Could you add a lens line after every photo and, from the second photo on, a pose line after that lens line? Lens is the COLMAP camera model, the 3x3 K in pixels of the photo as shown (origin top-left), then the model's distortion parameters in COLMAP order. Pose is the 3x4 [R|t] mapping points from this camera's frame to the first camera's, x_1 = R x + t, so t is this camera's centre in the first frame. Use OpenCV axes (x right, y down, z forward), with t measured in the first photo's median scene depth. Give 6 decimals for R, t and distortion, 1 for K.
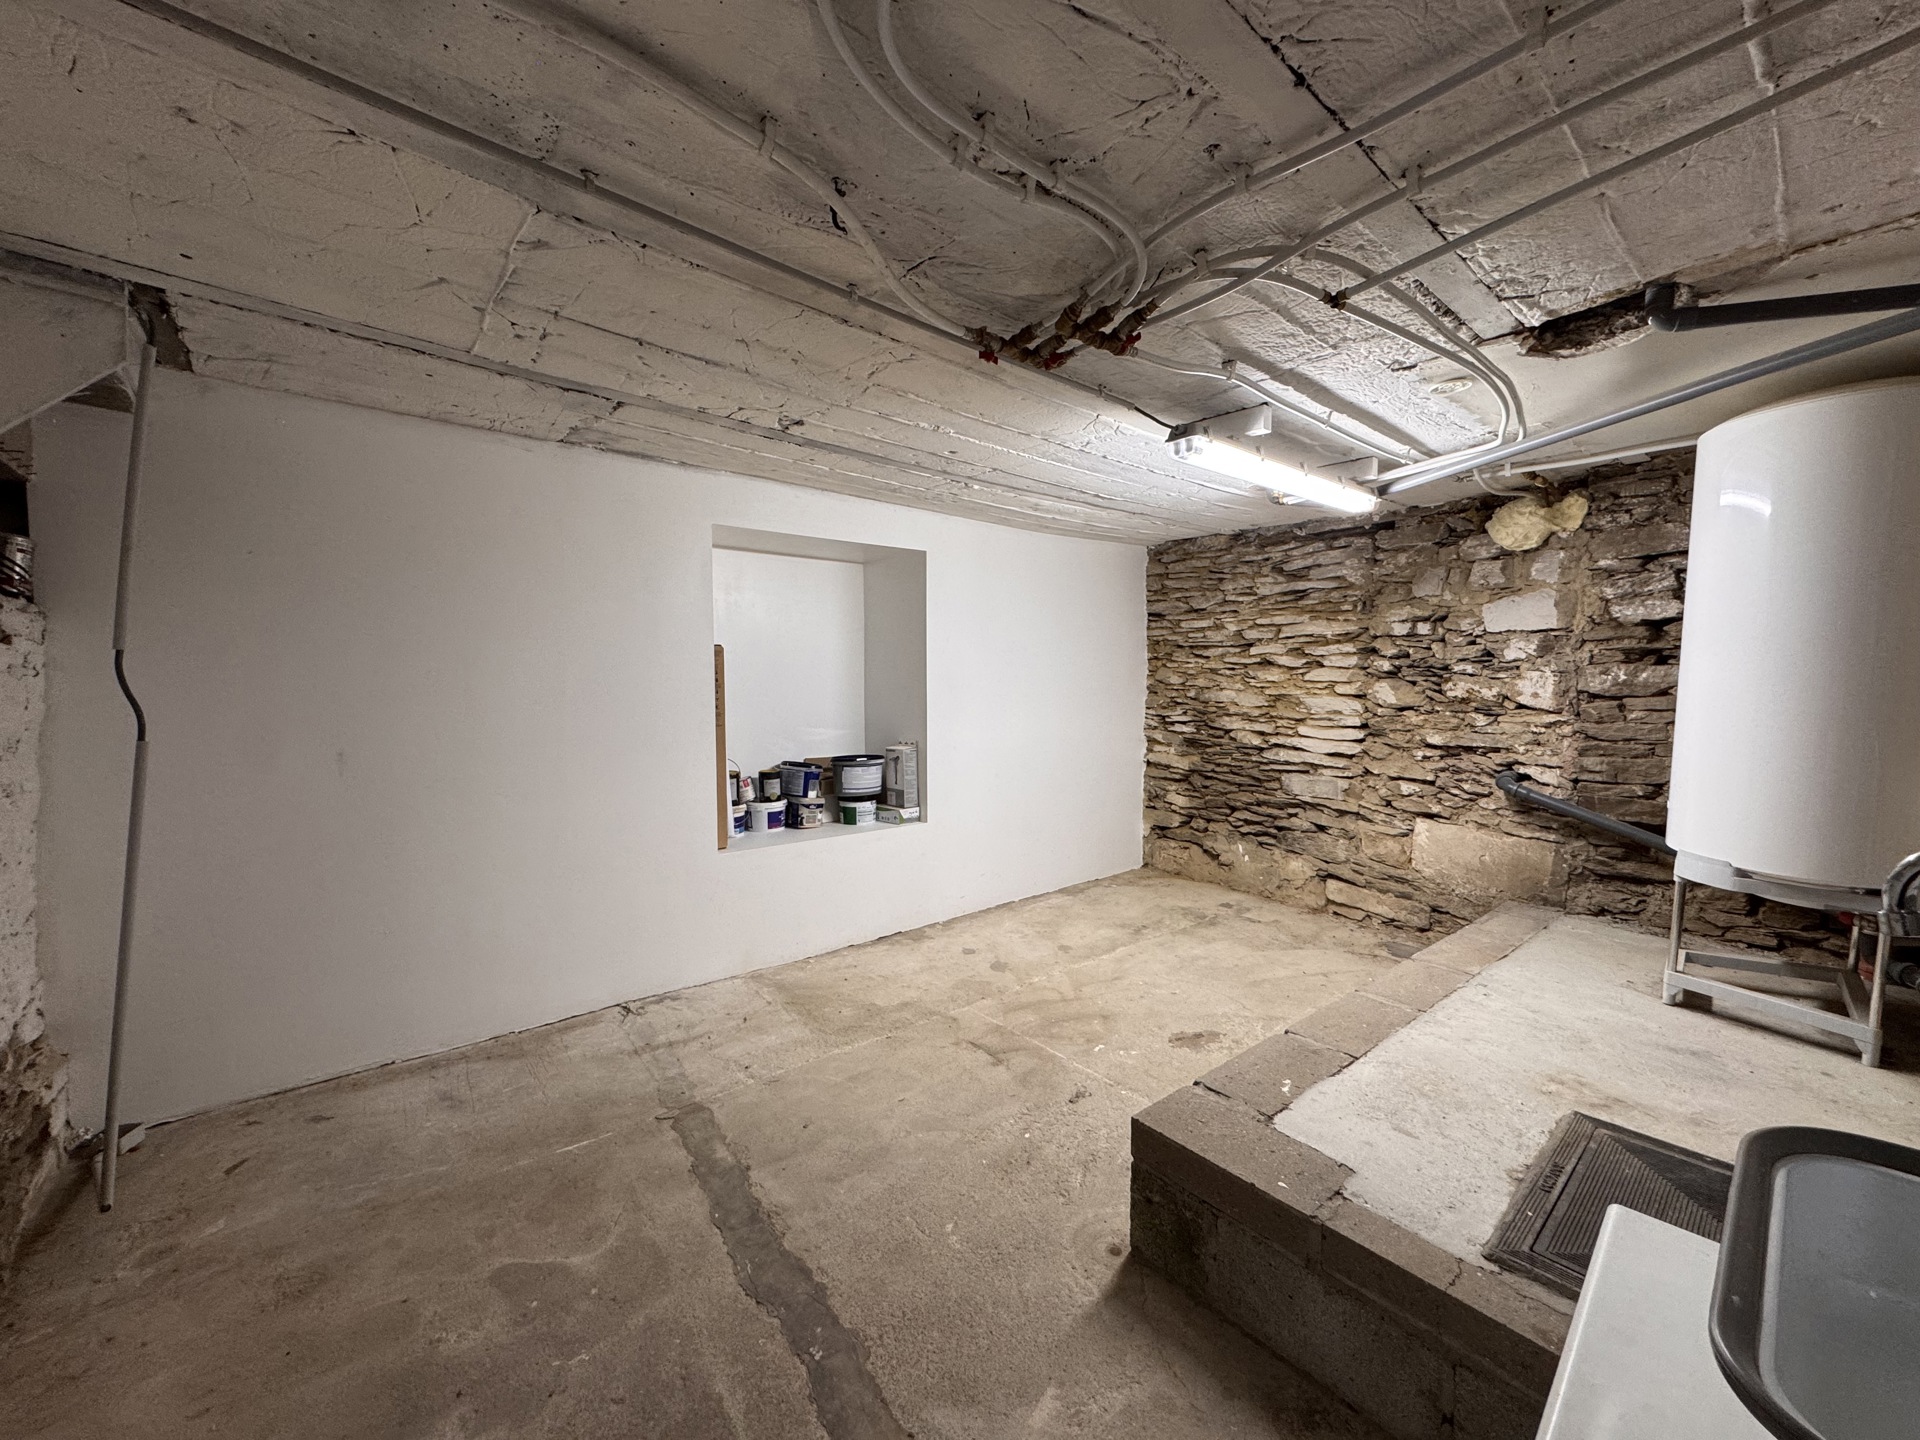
lens RADIAL K [[762.8, 0, 962.6], [0, 762.8, 719.5], [0, 0, 1]] dist [-0.002381, 0.000342]
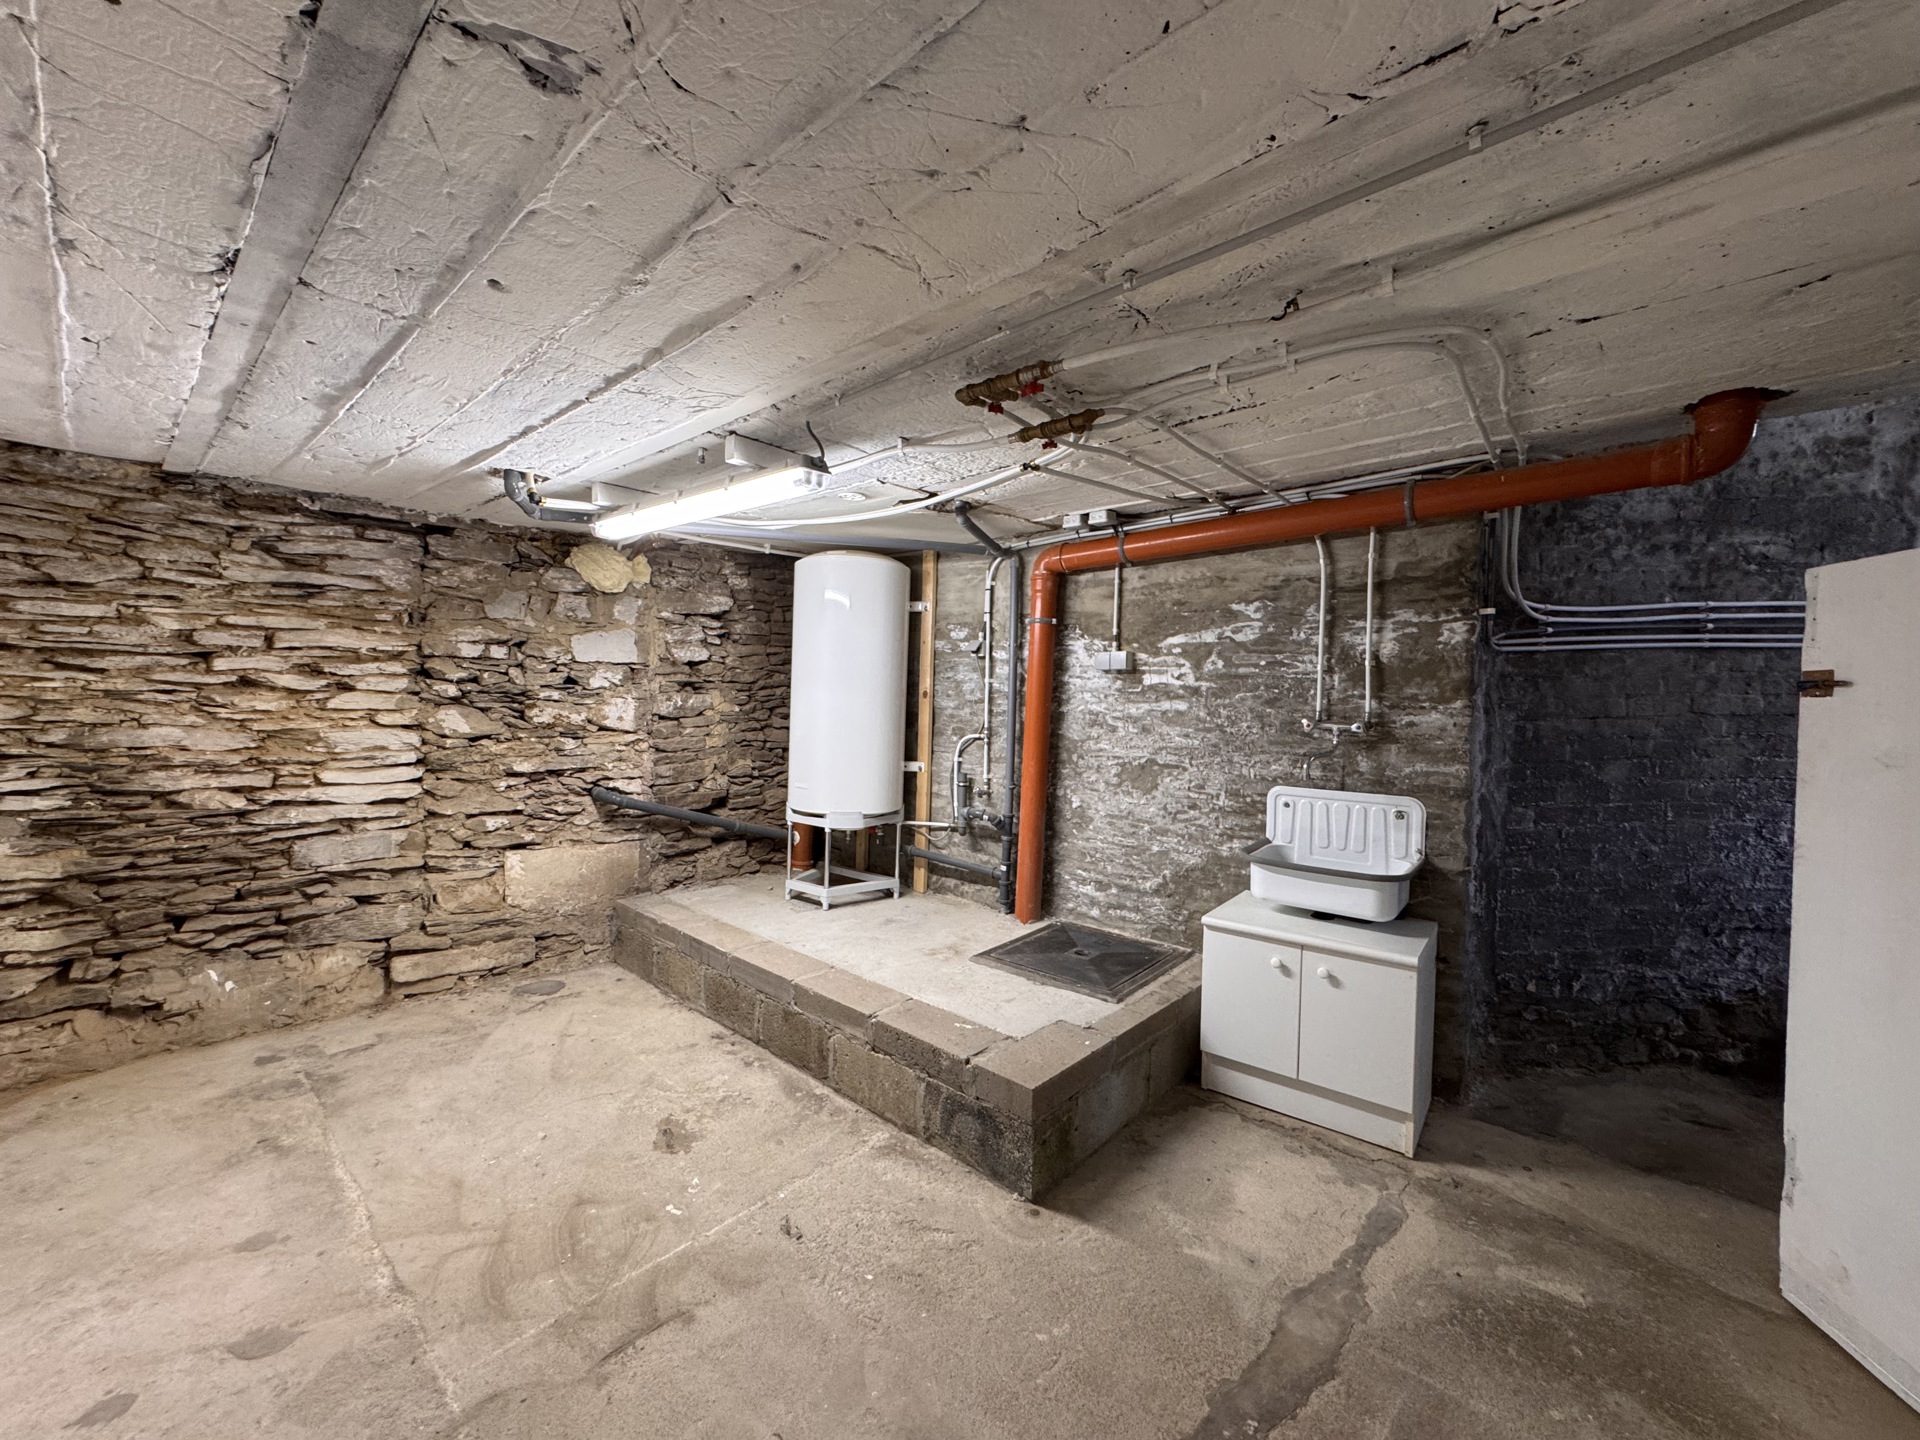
lens RADIAL K [[762.8, 0, 960.0], [0, 762.8, 719.5], [0, 0, 1]] dist [-0.002381, 0.000342]
pose [[-0.144943, -0.038021, 0.988709, -0.403281], [0.048003, 0.997815, 0.045408, -0.049470], [-0.988275, 0.054042, -0.142802, 0.552410]]
